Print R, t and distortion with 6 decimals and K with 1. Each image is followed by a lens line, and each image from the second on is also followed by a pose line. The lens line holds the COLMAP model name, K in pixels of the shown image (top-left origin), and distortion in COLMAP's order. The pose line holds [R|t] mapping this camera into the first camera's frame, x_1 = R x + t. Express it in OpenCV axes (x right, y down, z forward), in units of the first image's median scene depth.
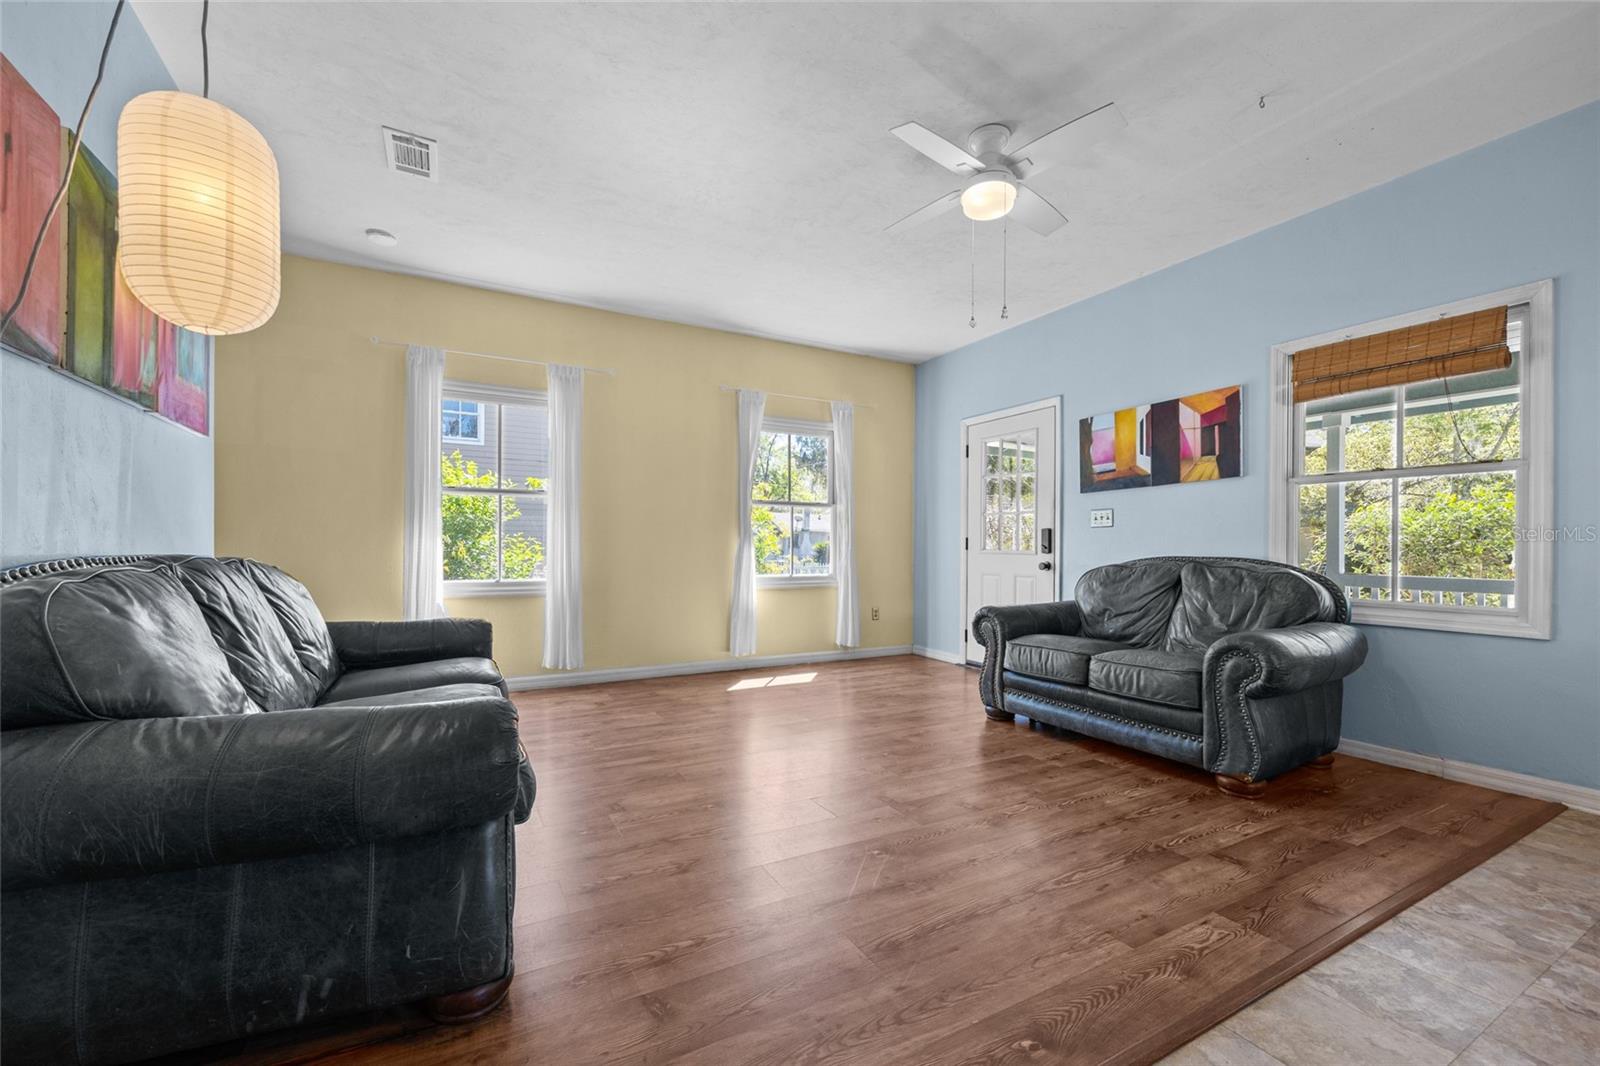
lens RADIAL K [[642.3, 0, 797.4], [0, 642.3, 540.3], [0, 0, 1]] dist [-0.003637, 0.000315]
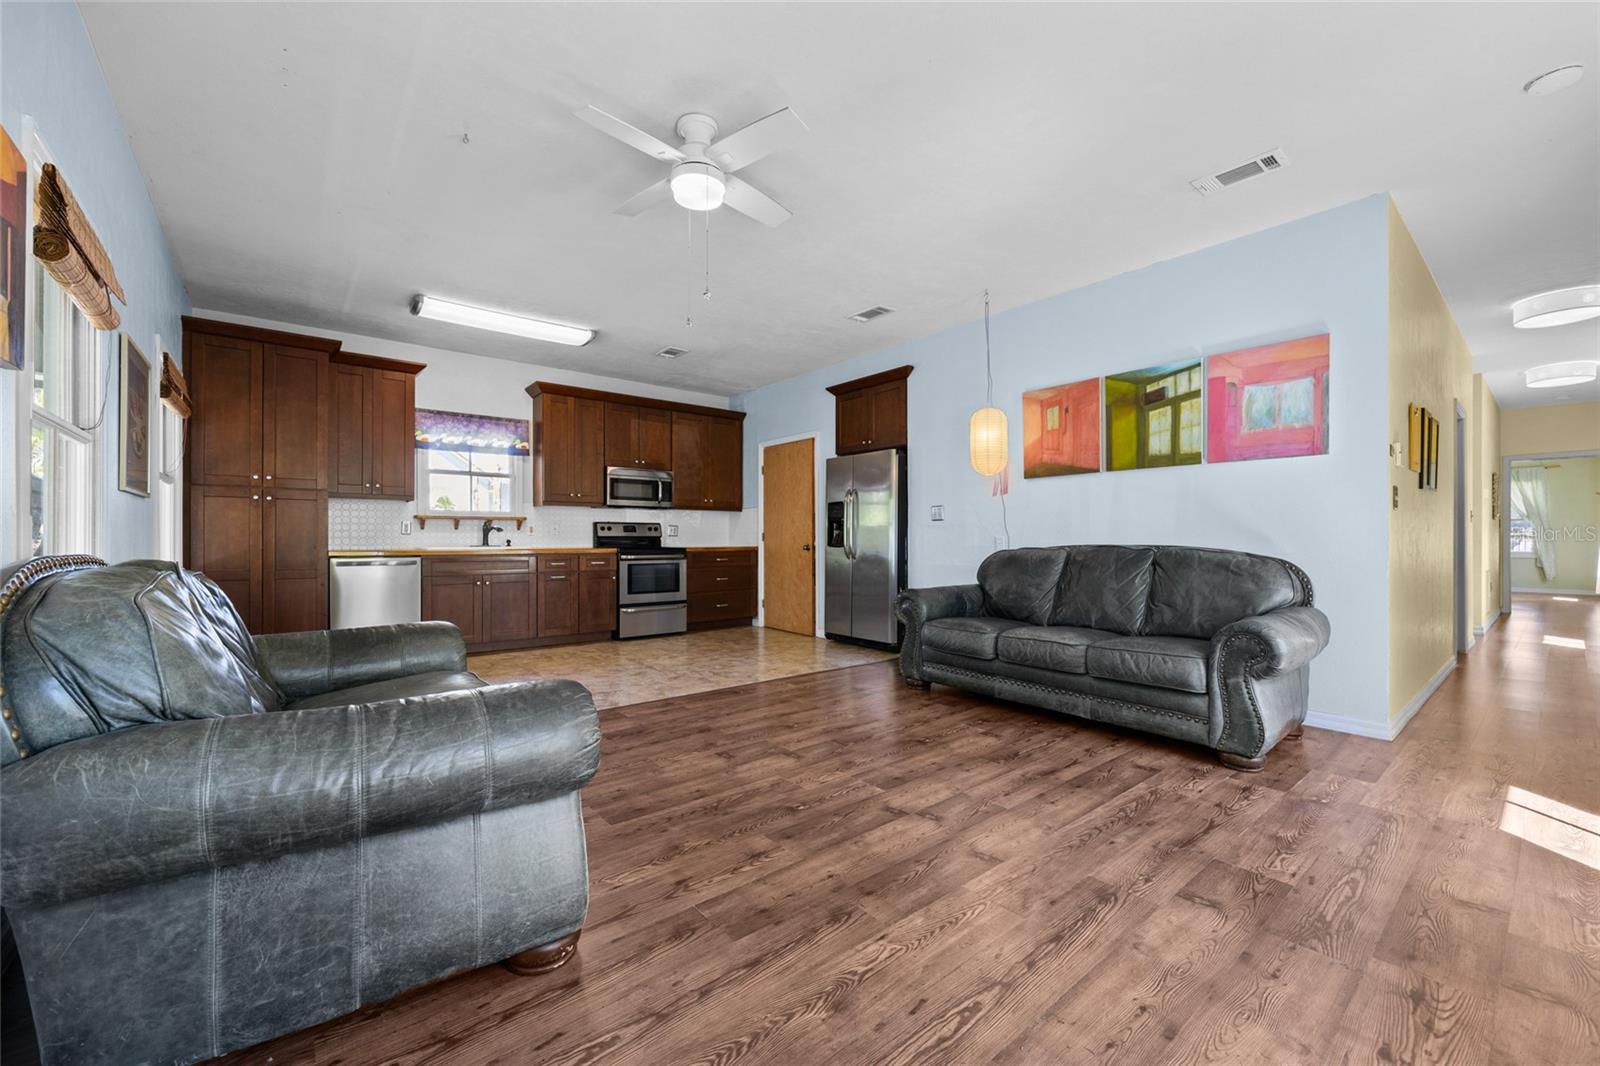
lens RADIAL K [[642.3, 0, 798.1], [0, 642.3, 535.7], [0, 0, 1]] dist [-0.003637, 0.000315]
pose [[-0.980505, -0.007639, -0.196344, 0.241810], [-0.004107, 0.999822, -0.018388, 0.018318], [0.196449, -0.017223, -0.980363, 1.440539]]
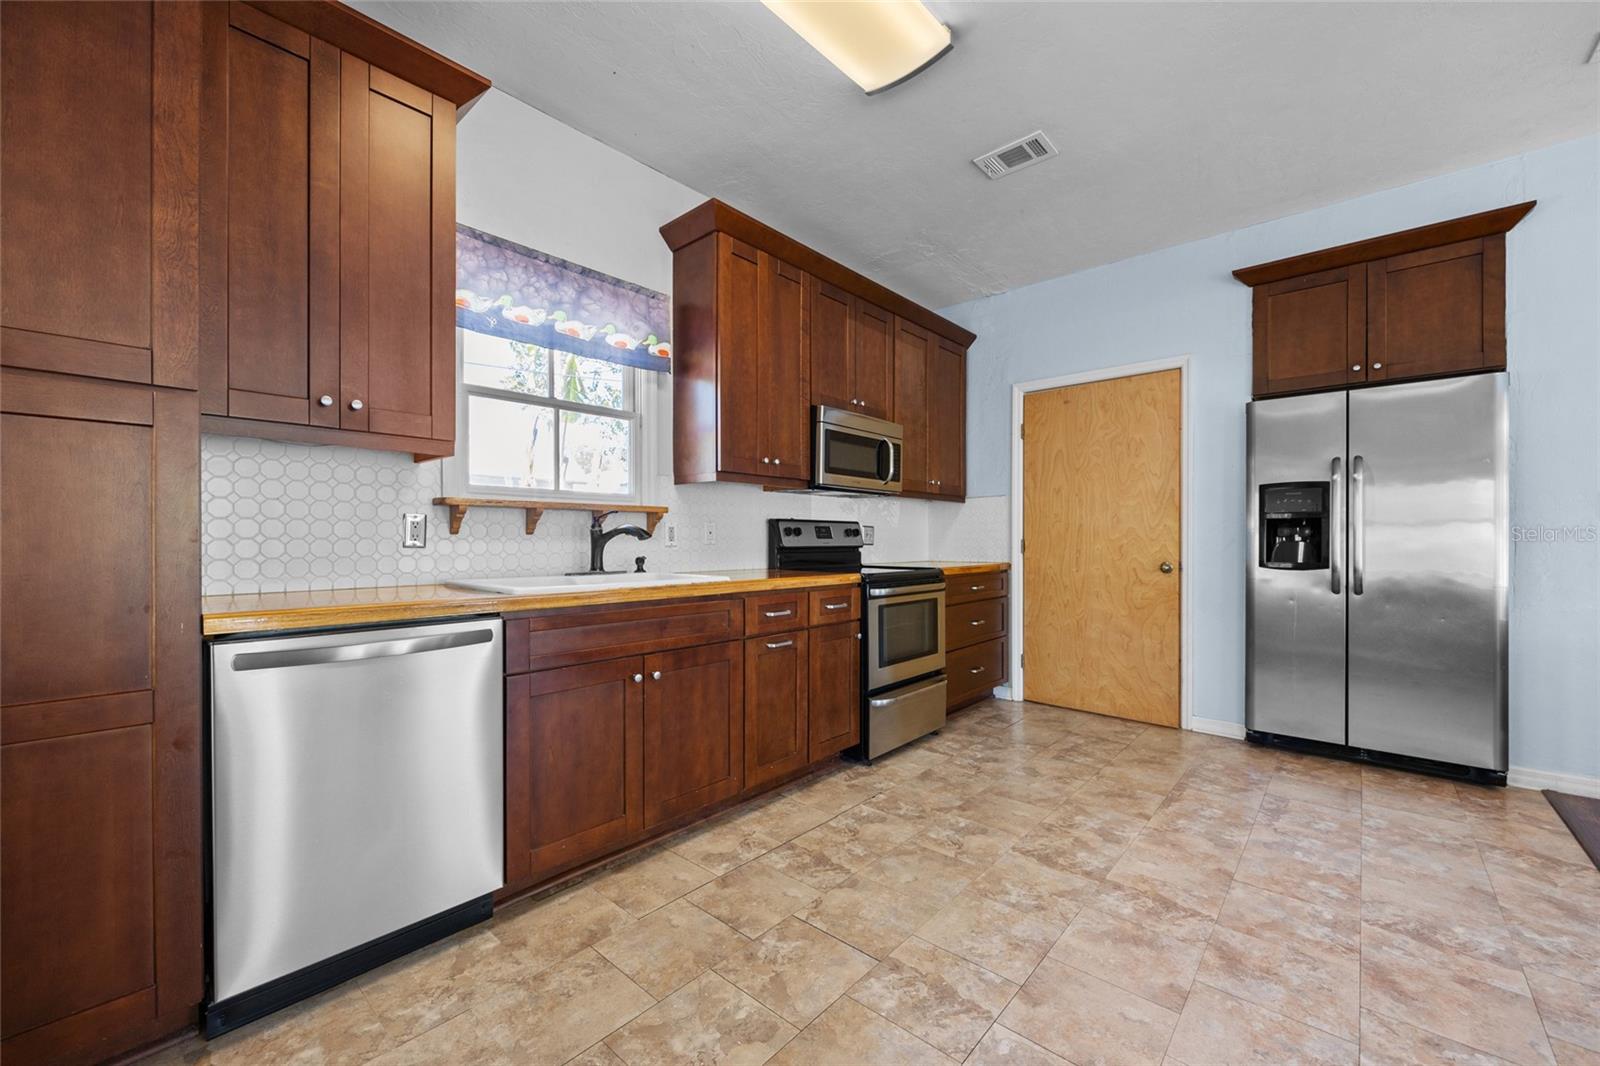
lens RADIAL K [[642.3, 0, 795.8], [0, 642.3, 542.1], [0, 0, 1]] dist [-0.003637, 0.000315]
pose [[-0.938078, -0.005996, -0.346372, 0.716195], [-0.003225, 0.999958, -0.008576, -0.009026], [0.346409, -0.006928, -0.938058, 0.464009]]
